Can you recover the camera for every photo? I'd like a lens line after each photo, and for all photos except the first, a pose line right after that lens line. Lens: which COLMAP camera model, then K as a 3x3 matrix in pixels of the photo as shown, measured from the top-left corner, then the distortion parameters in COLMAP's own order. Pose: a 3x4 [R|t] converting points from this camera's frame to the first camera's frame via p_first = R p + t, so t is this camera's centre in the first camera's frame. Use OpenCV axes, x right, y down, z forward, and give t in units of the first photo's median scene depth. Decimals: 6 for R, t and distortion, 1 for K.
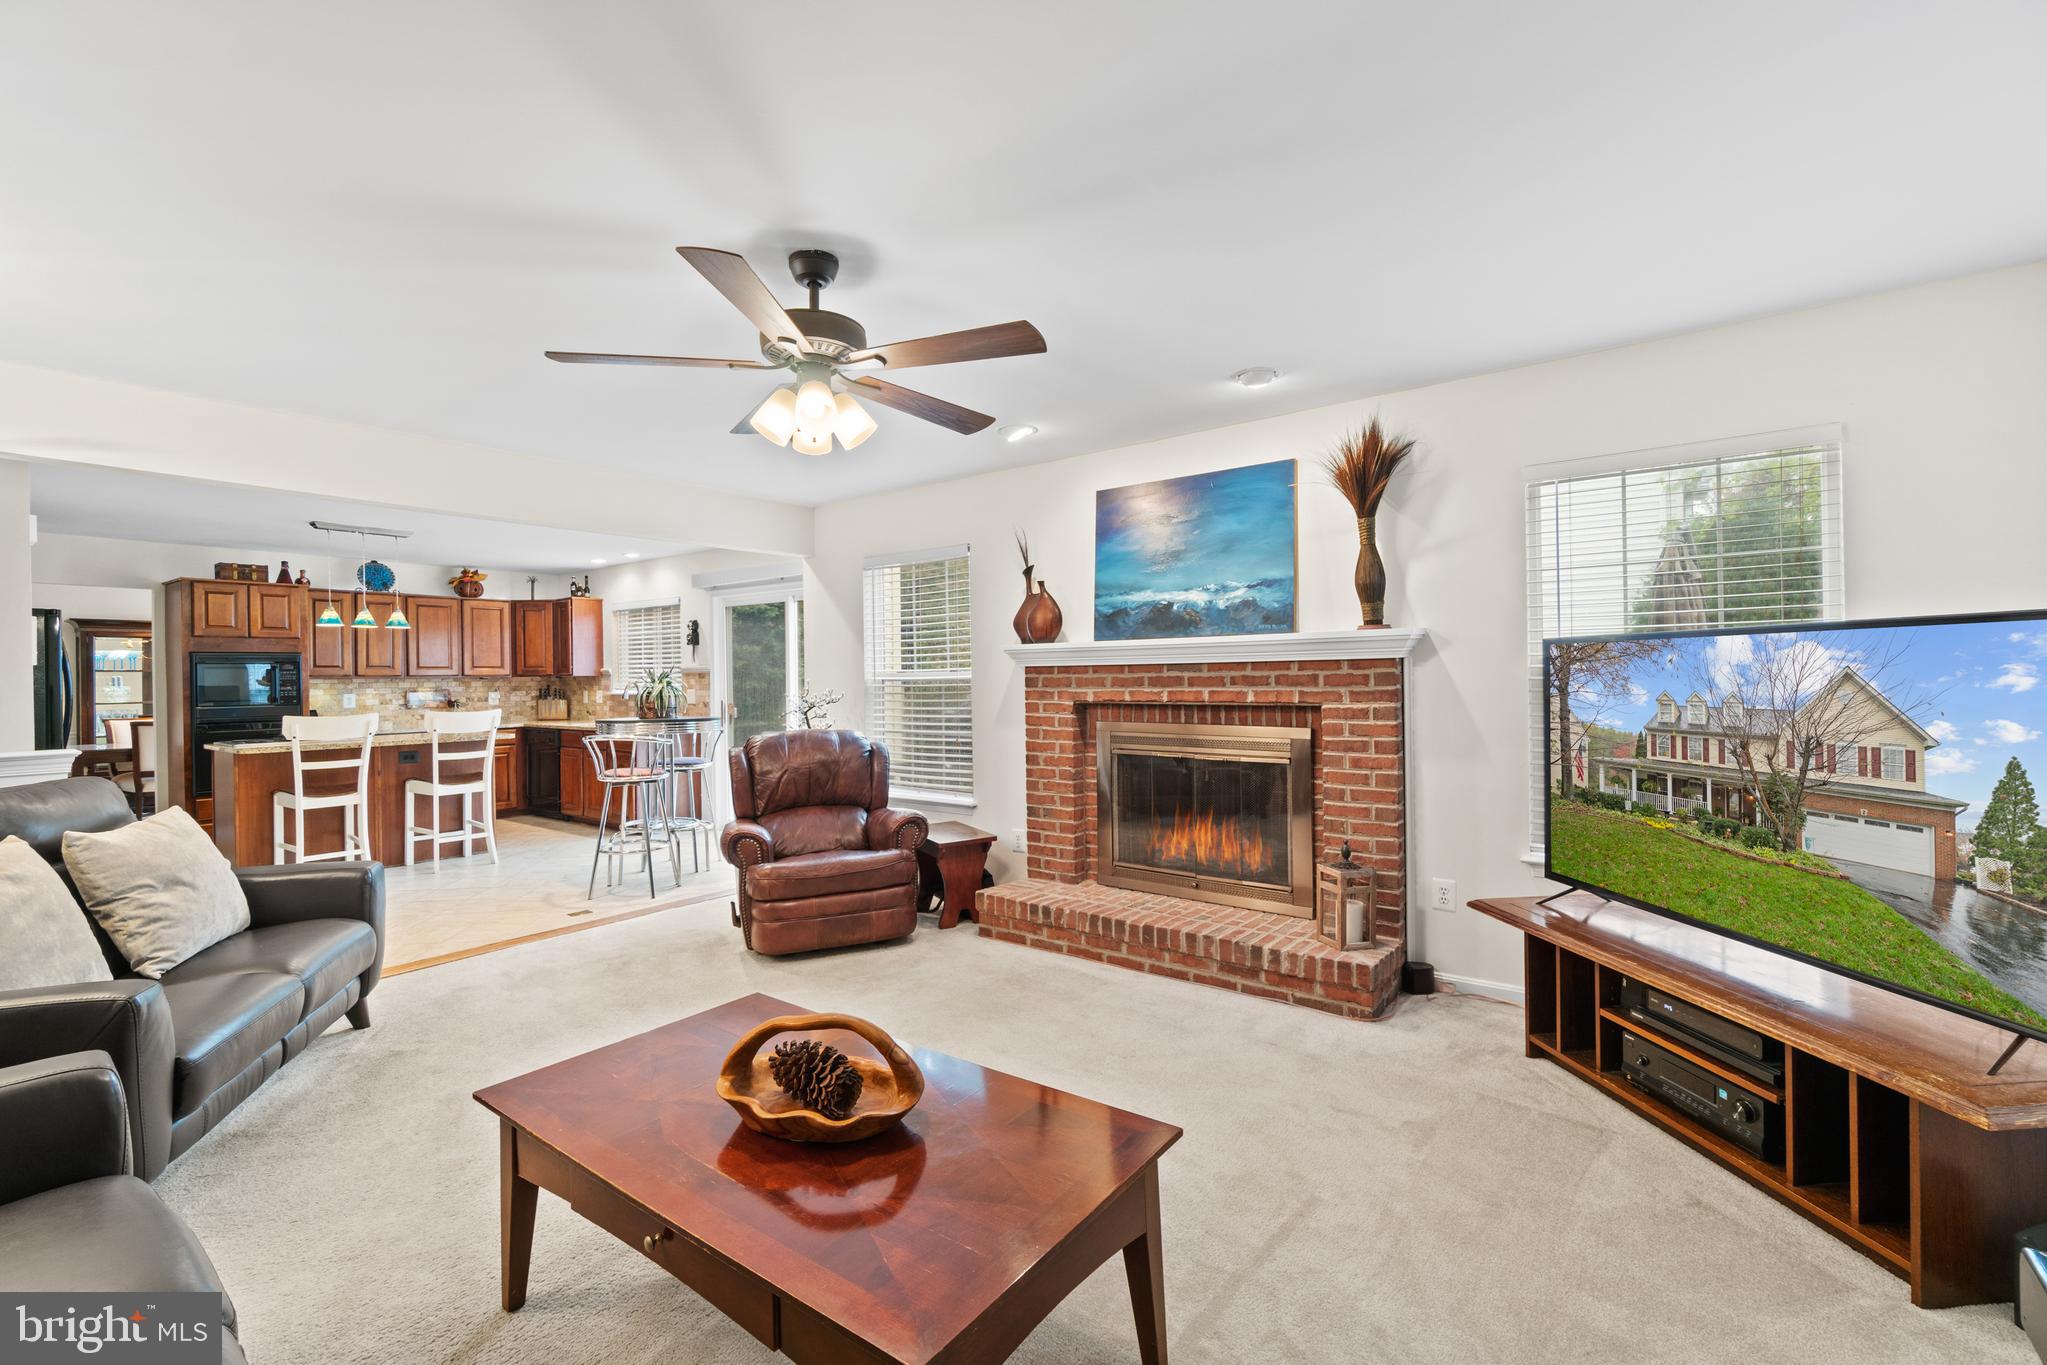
lens RADIAL K [[882.4, 0, 1010.7], [0, 882.4, 680.8], [0, 0, 1]] dist [-0.005758, 0.001752]
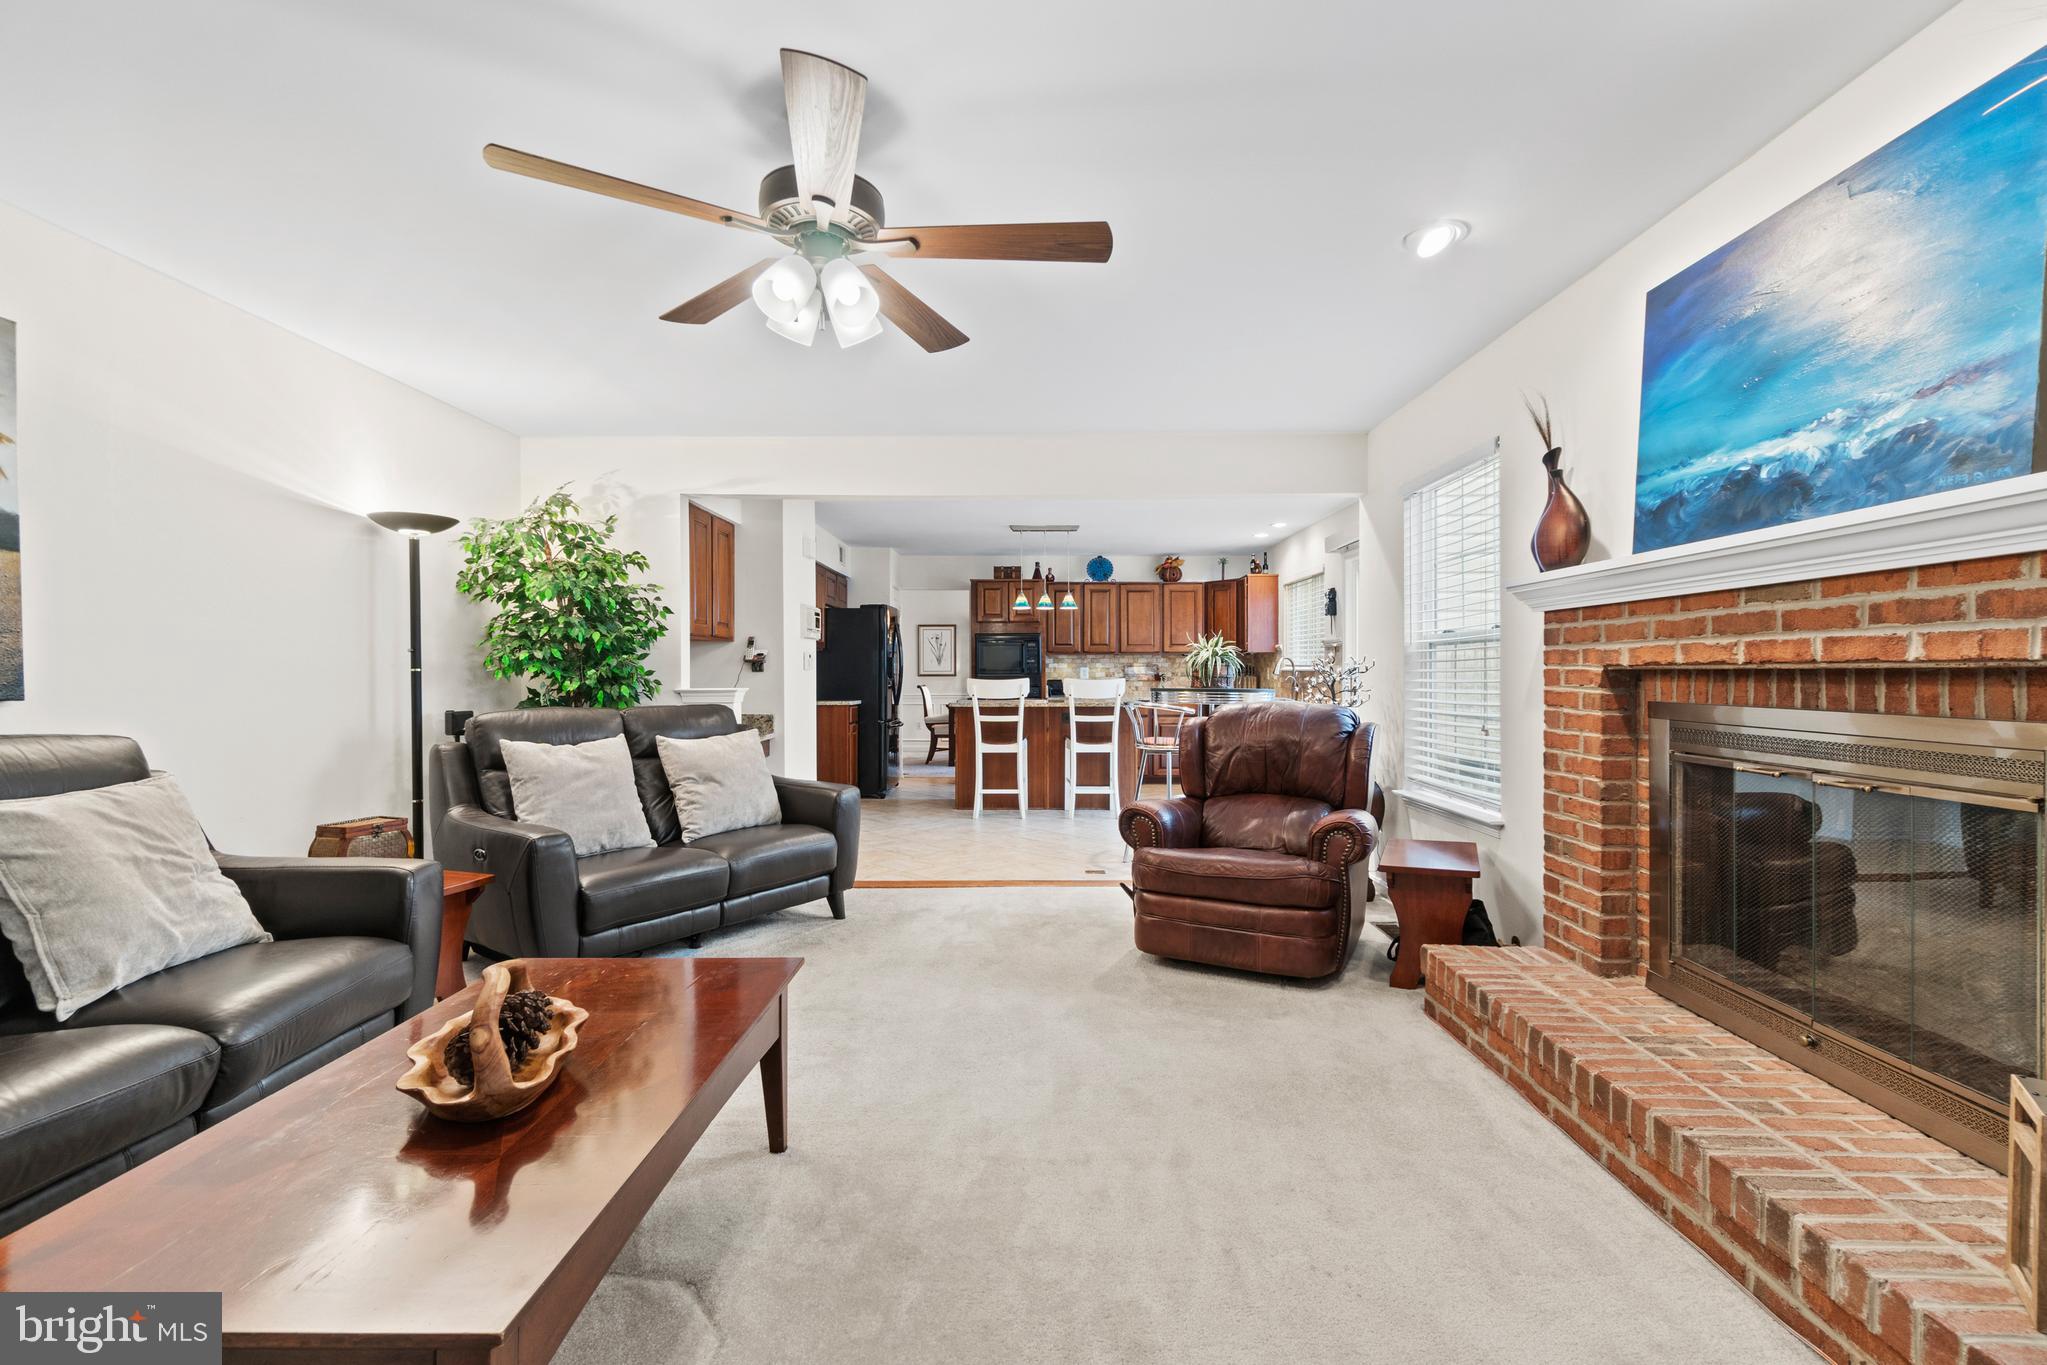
lens RADIAL K [[882.4, 0, 1024.8], [0, 882.4, 686.5], [0, 0, 1]] dist [-0.005758, 0.001752]
pose [[0.604684, 0.022592, -0.796145, 0.250628], [-0.008580, 0.999724, 0.021853, 0.022349], [0.796419, -0.006383, 0.604711, 0.277888]]
